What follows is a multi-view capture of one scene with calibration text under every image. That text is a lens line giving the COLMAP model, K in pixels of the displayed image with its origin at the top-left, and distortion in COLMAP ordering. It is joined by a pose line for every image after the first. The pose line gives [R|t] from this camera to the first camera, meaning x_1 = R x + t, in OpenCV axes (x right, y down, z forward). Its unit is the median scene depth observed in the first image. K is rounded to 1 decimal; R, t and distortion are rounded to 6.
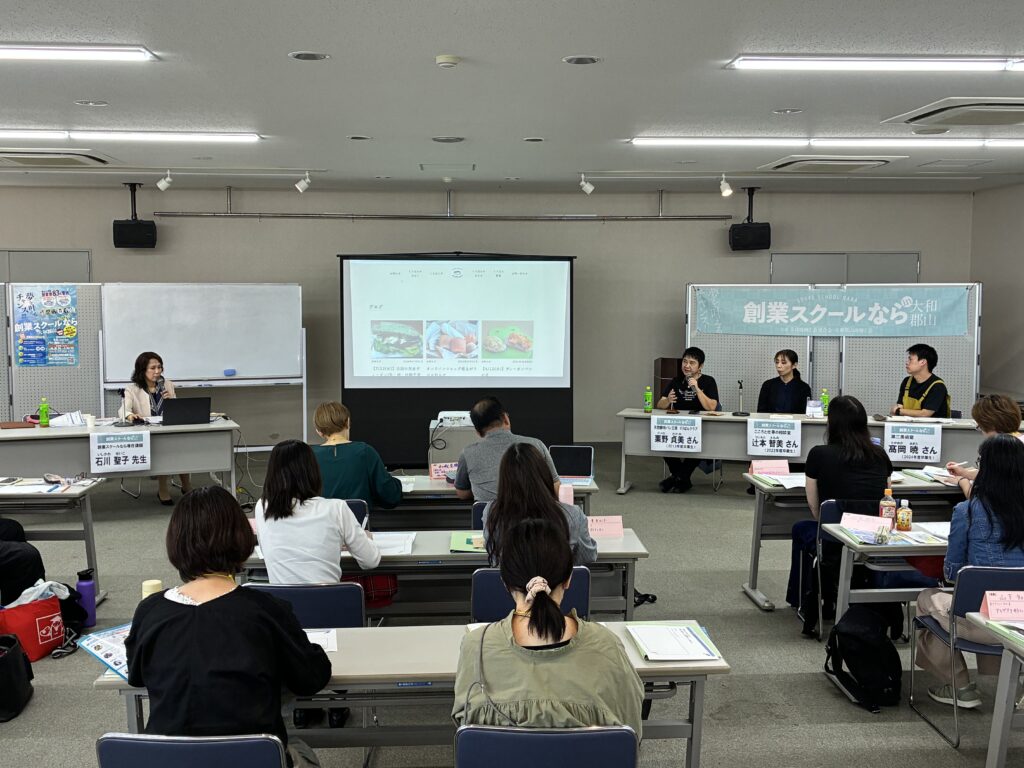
lens RADIAL K [[1140.0, 0, 512.0], [0, 1140.0, 384.0], [0, 0, 1]] dist [0.013502, -0.030375]
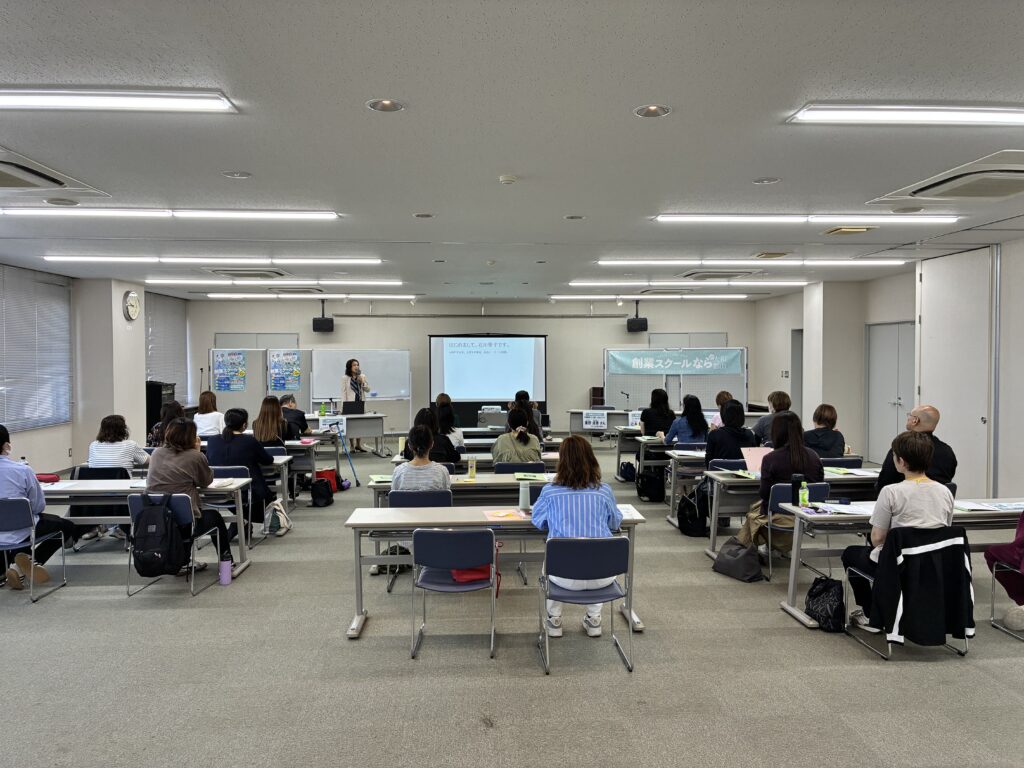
lens RADIAL K [[789.8, 0, 512.0], [0, 789.8, 384.0], [0, 0, 1]] dist [0.005887, 0.004782]
pose [[0.999949, -0.002768, -0.009692, 0.006725], [0.002230, 0.998475, -0.055157, 0.051312], [0.009830, 0.055133, 0.998431, -0.392490]]
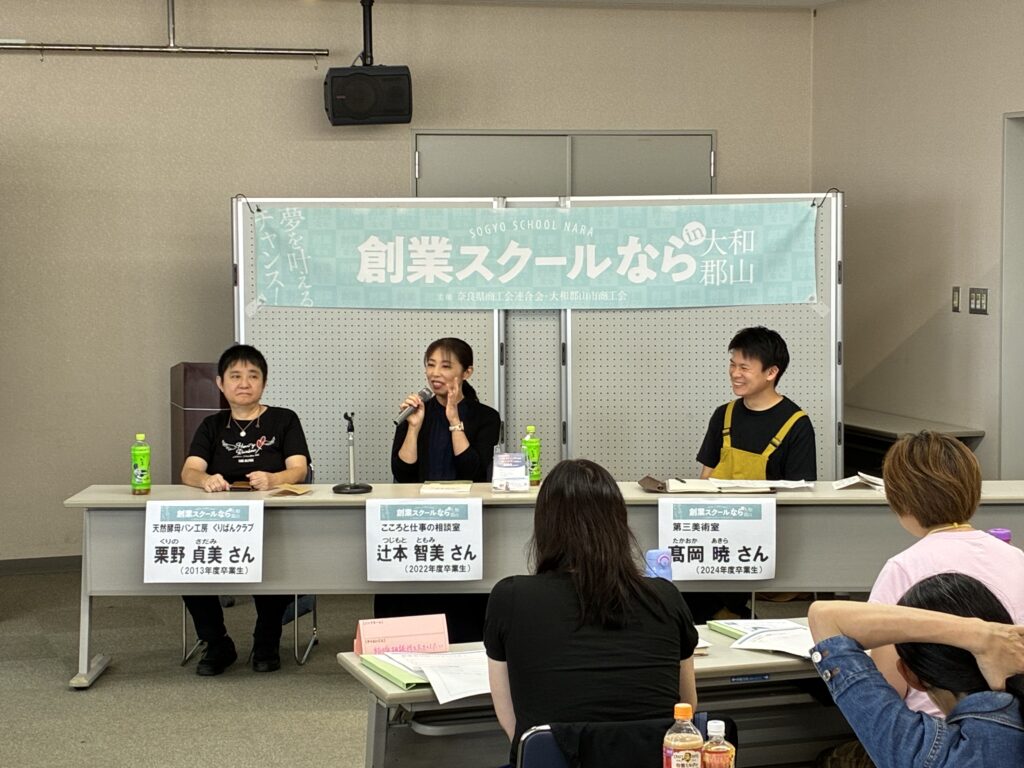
lens RADIAL K [[2100.0, 0, 512.0], [0, 2100.0, 384.0], [0, 0, 1]] dist [0.302876, 0.110603]
pose [[0.967690, -0.026924, 0.250701, 0.051334], [0.027648, 0.999618, 0.000633, -0.012245], [-0.250622, 0.006319, 0.968064, 0.170943]]
